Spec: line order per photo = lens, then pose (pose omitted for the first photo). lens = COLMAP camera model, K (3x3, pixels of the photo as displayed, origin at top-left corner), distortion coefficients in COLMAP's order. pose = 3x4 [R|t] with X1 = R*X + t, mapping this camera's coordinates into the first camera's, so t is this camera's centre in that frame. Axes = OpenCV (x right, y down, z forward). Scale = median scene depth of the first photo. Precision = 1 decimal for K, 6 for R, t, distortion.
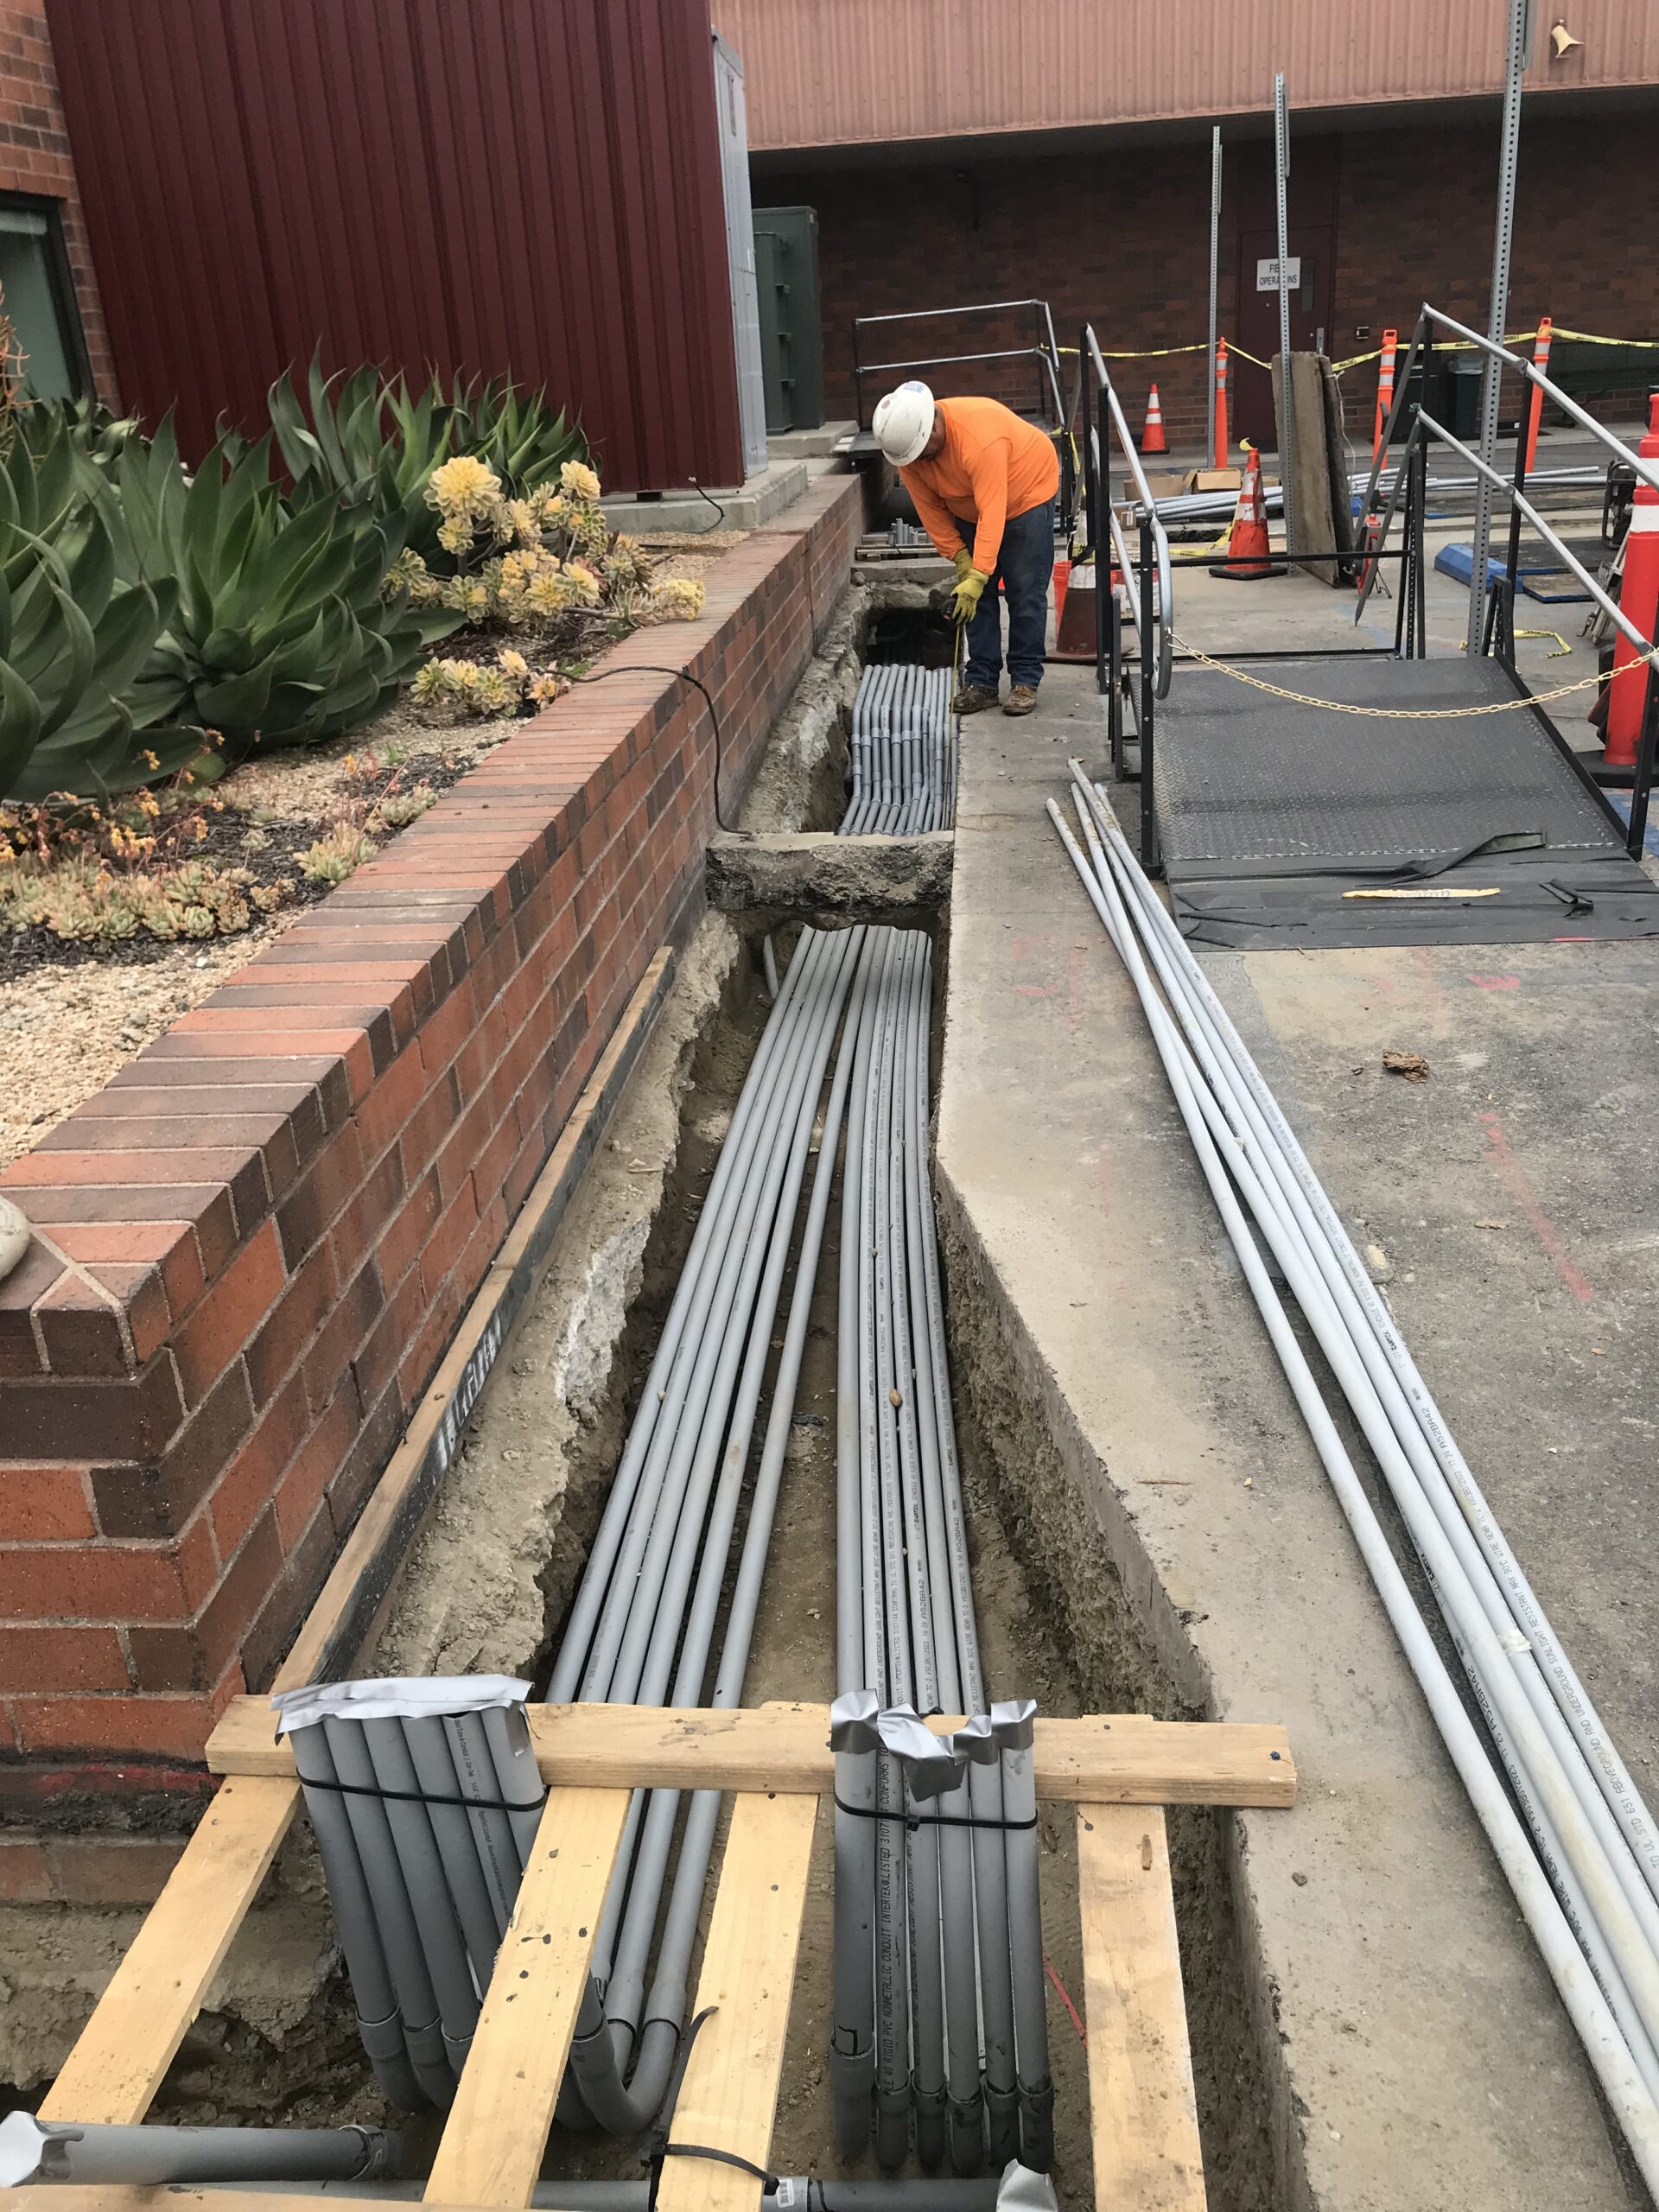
lens RADIAL K [[1750.9, 0, 829.5], [0, 1750.9, 1106.0], [0, 0, 1]] dist [0.136316, -0.235693]
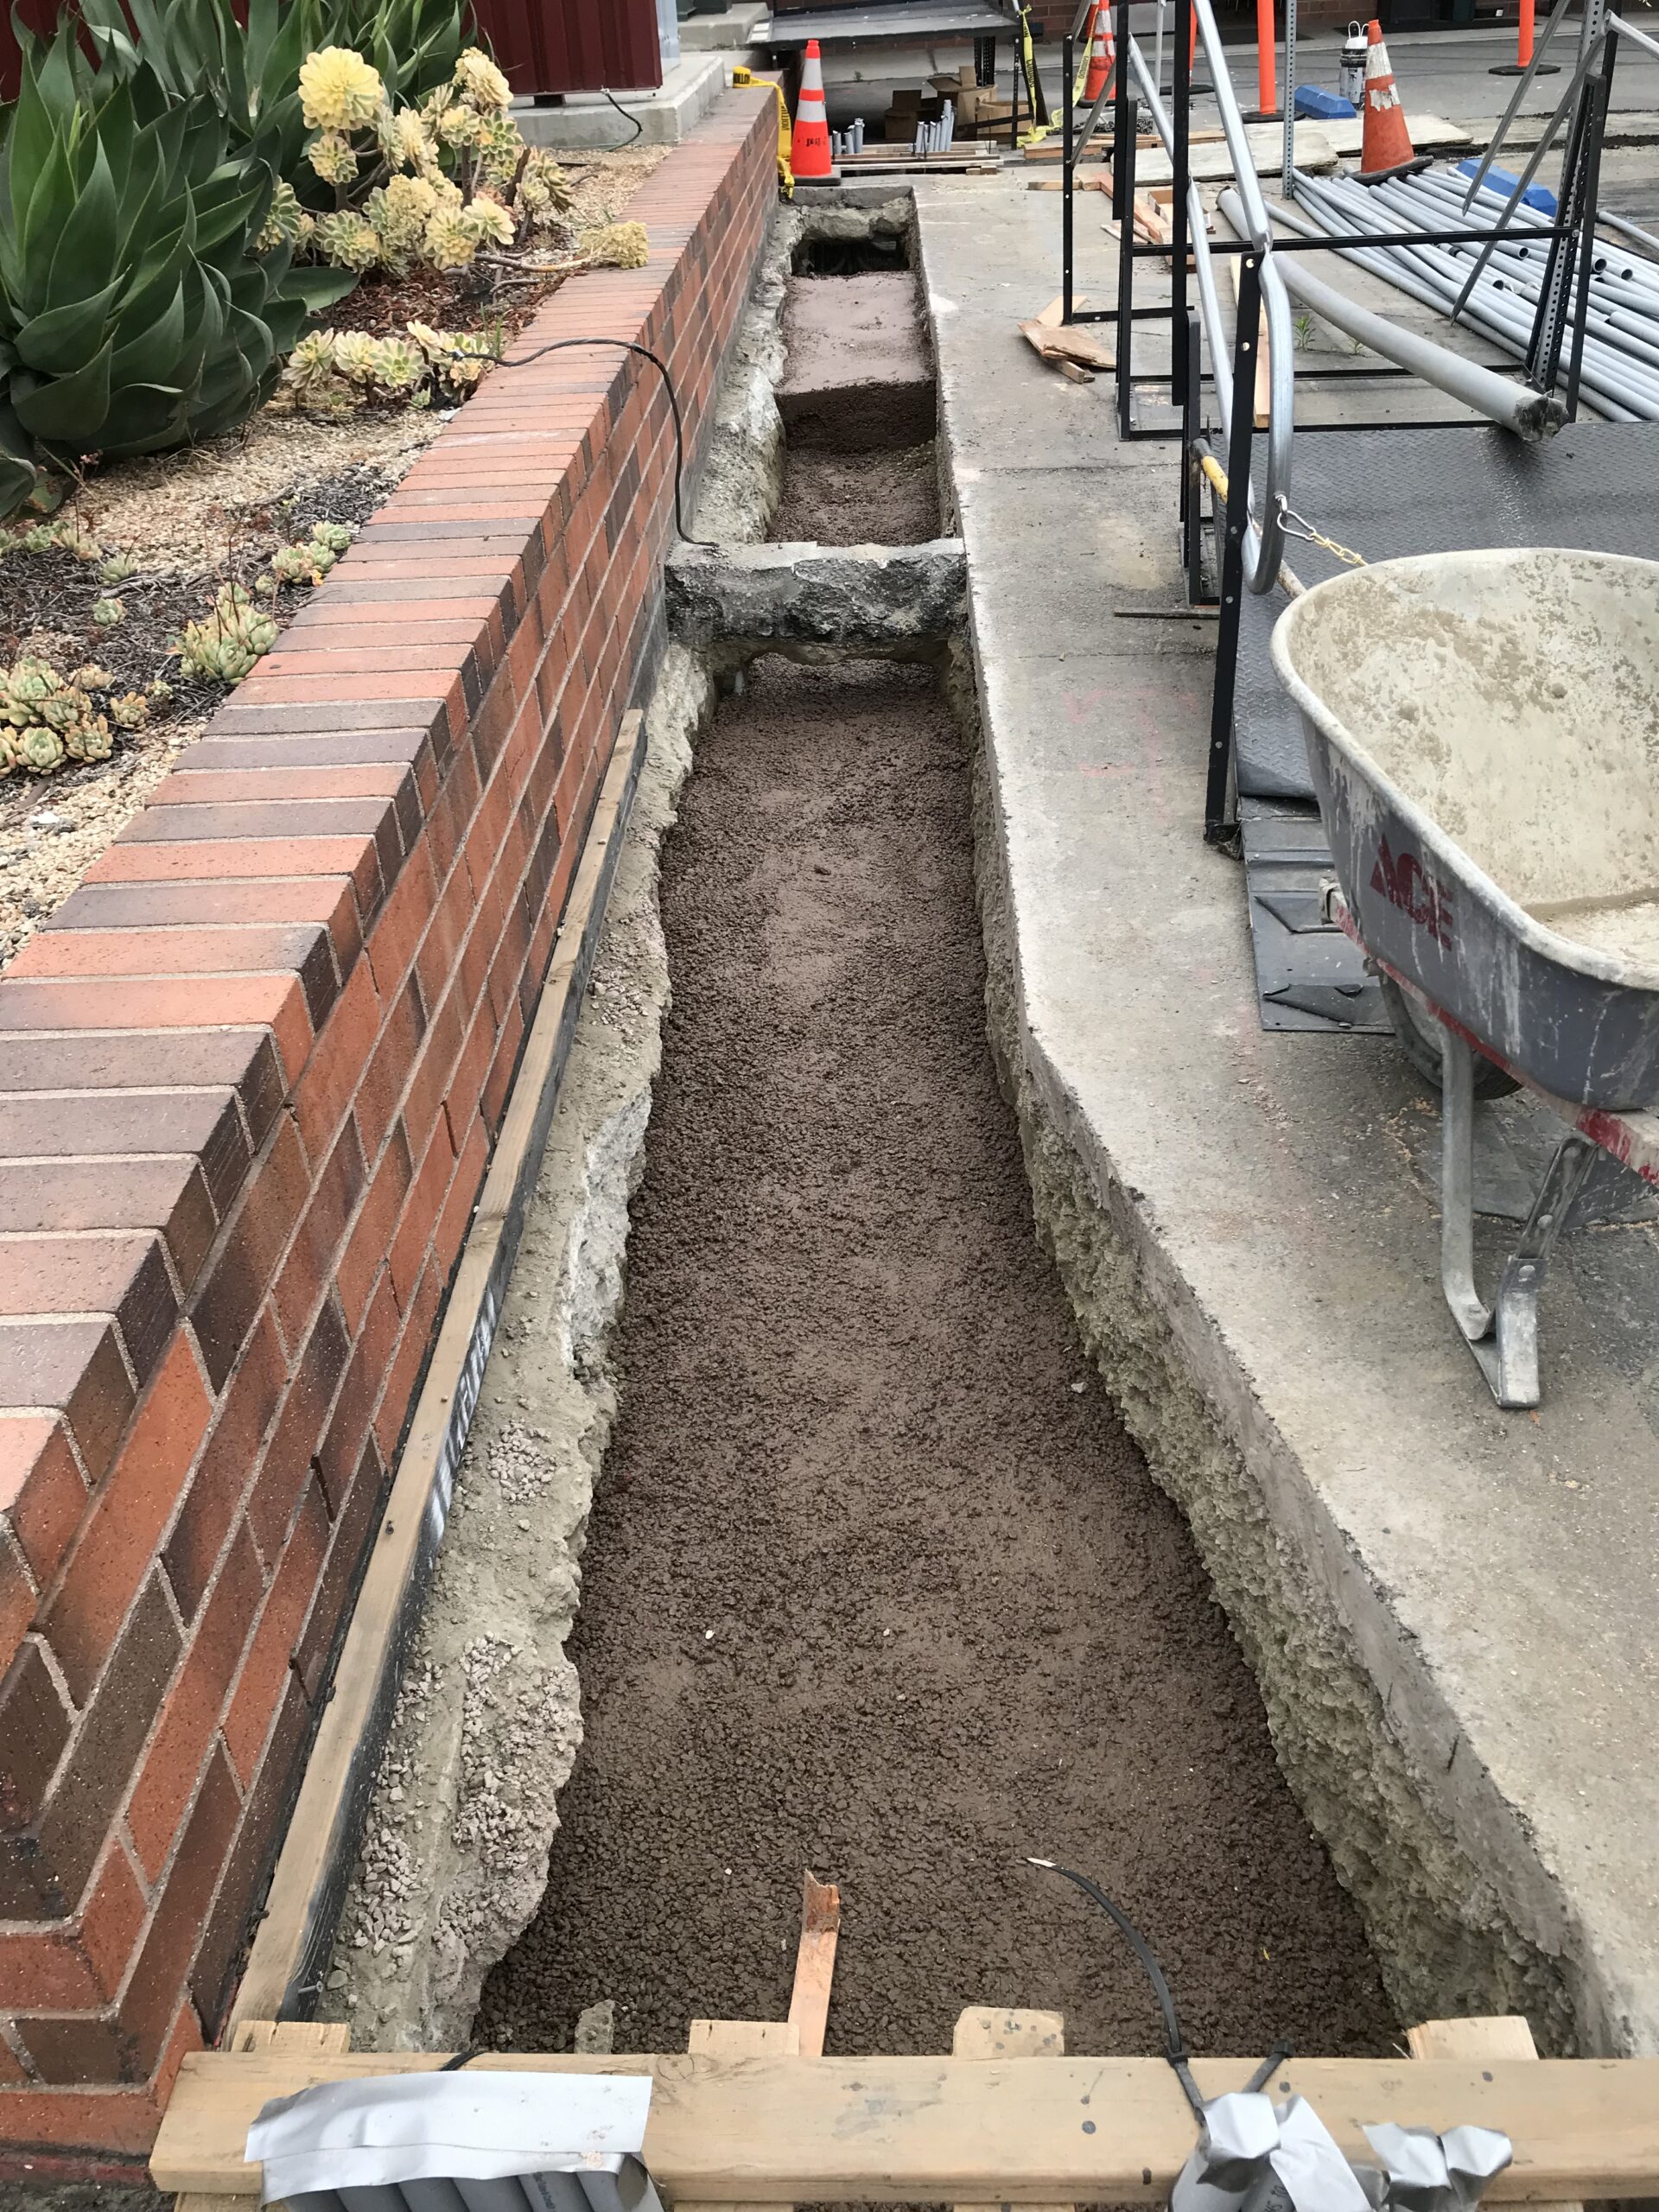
lens RADIAL K [[1805.6, 0, 829.5], [0, 1805.6, 1106.0], [0, 0, 1]] dist [0.036815, 0.001189]
pose [[0.998774, -0.025777, 0.042250, -0.052671], [0.018077, 0.984681, 0.173428, -0.064854], [-0.046074, -0.172452, 0.983940, 0.175172]]
